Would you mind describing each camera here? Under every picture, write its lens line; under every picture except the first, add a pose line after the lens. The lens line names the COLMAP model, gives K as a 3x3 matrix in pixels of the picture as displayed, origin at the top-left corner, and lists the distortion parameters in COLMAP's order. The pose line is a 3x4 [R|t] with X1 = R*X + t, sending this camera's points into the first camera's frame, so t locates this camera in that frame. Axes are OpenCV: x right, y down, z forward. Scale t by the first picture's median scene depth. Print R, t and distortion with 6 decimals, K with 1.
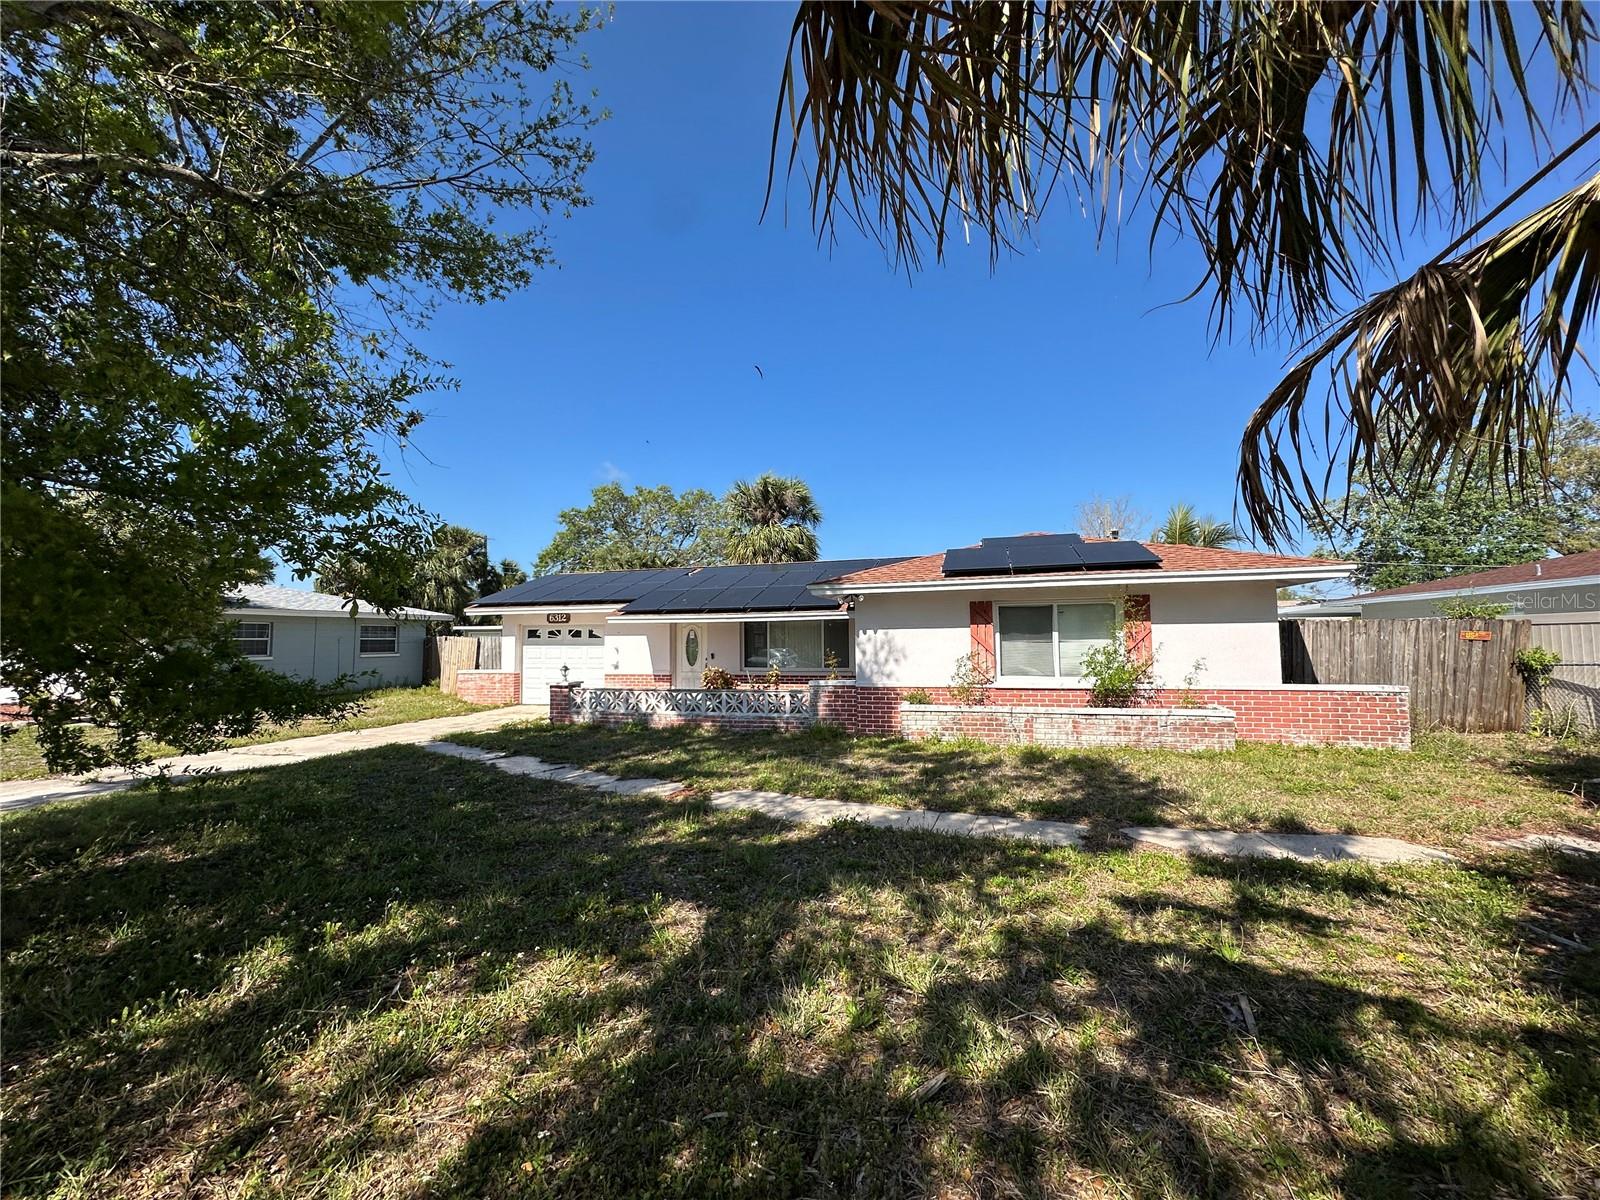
lens RADIAL K [[635.9, 0, 806.4], [0, 635.9, 608.1], [0, 0, 1]] dist [0.000311, 0.000010]
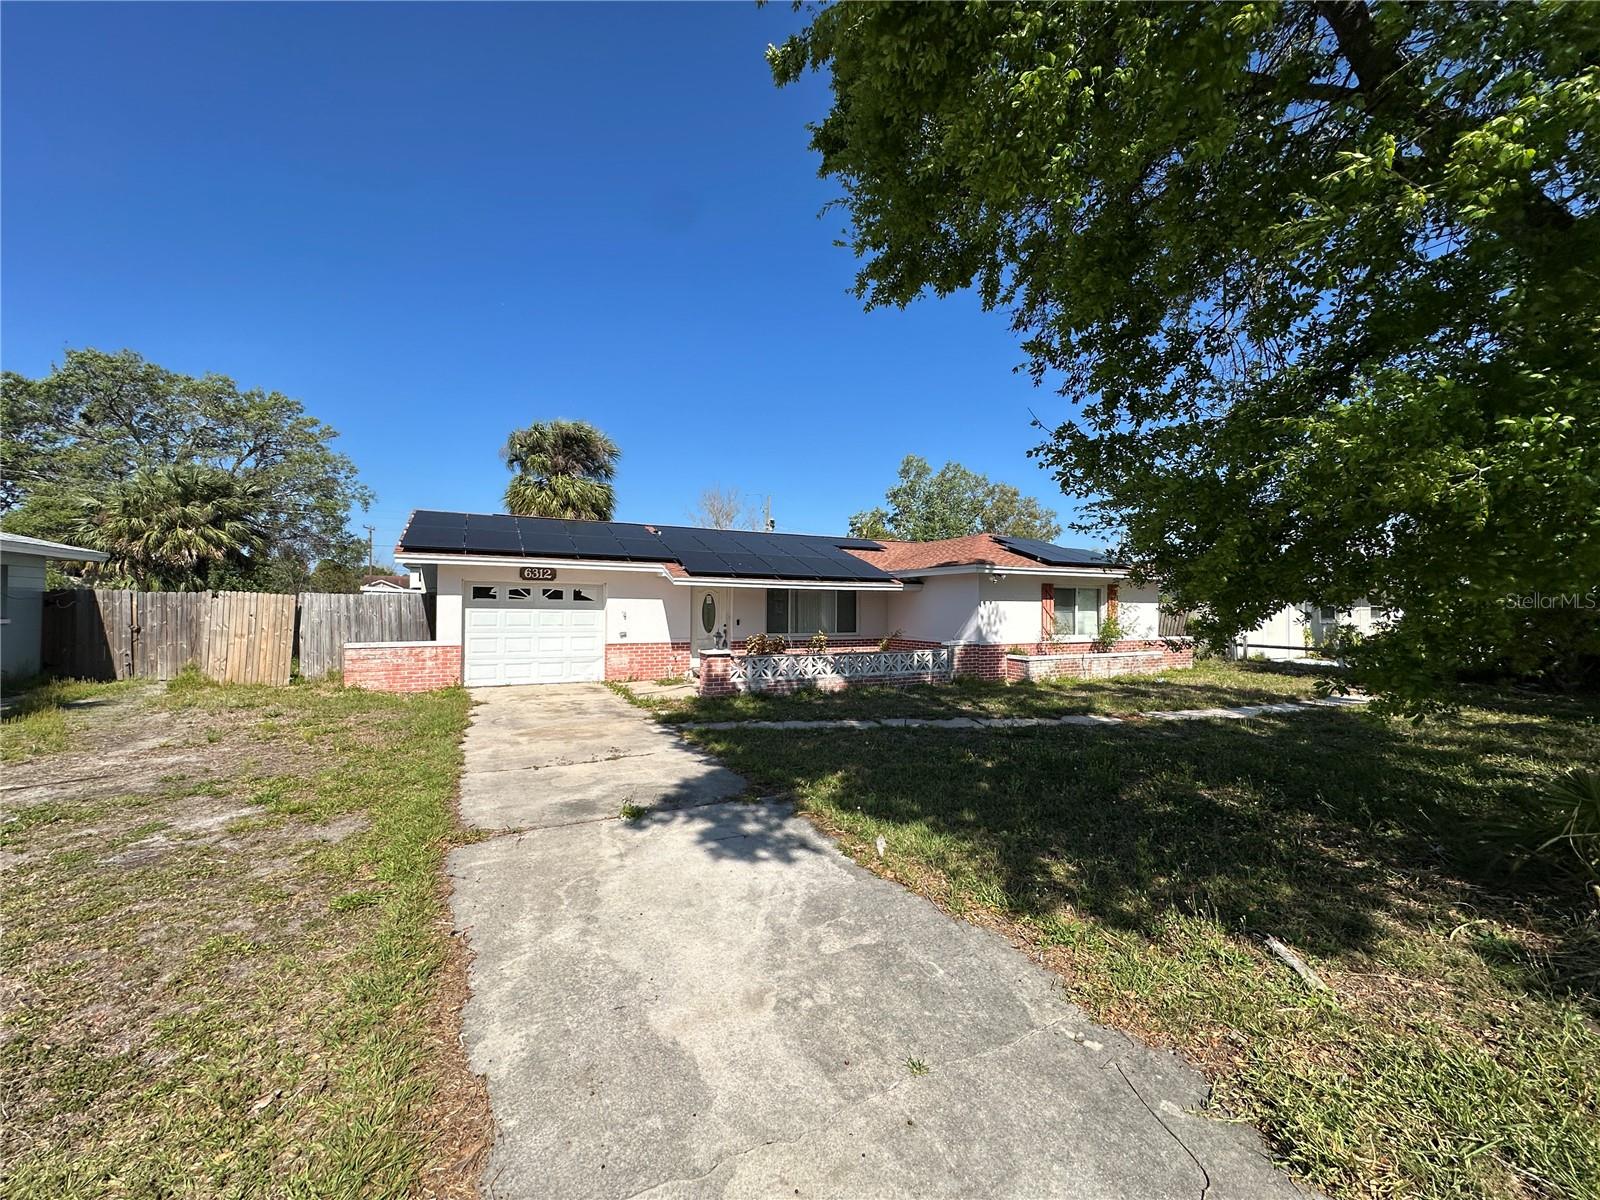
lens RADIAL K [[636.6, 0, 800.0], [0, 636.6, 600.0], [0, 0, 1]] dist [0.002360, 0.000187]
pose [[0.731197, 0.021652, 0.681823, -0.675065], [-0.048321, 0.998629, 0.020107, 0.016136], [-0.680453, -0.047649, 0.731241, 0.201044]]
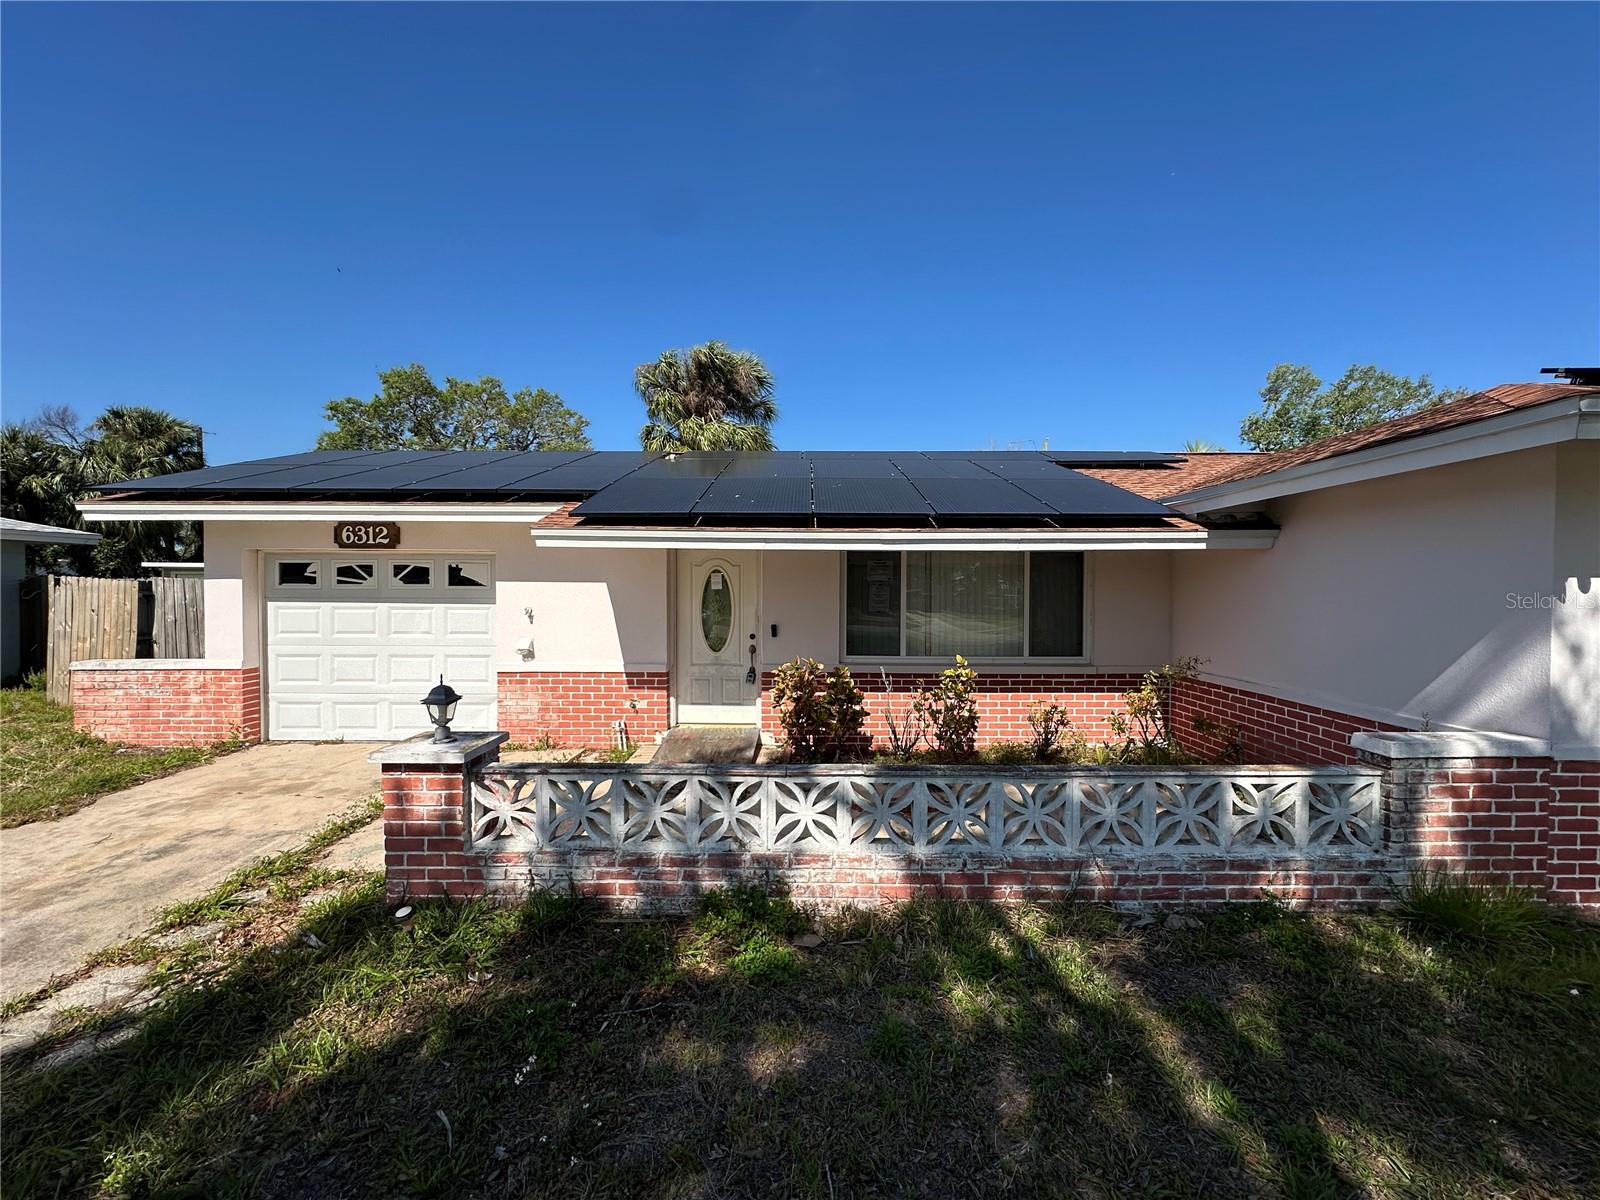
lens RADIAL K [[636.6, 0, 800.0], [0, 636.6, 600.0], [0, 0, 1]] dist [0.002360, 0.000187]
pose [[0.962967, 0.005366, 0.269565, -0.226744], [-0.024001, 0.997539, 0.065885, 0.022779], [-0.268548, -0.069915, 0.960726, 0.515989]]
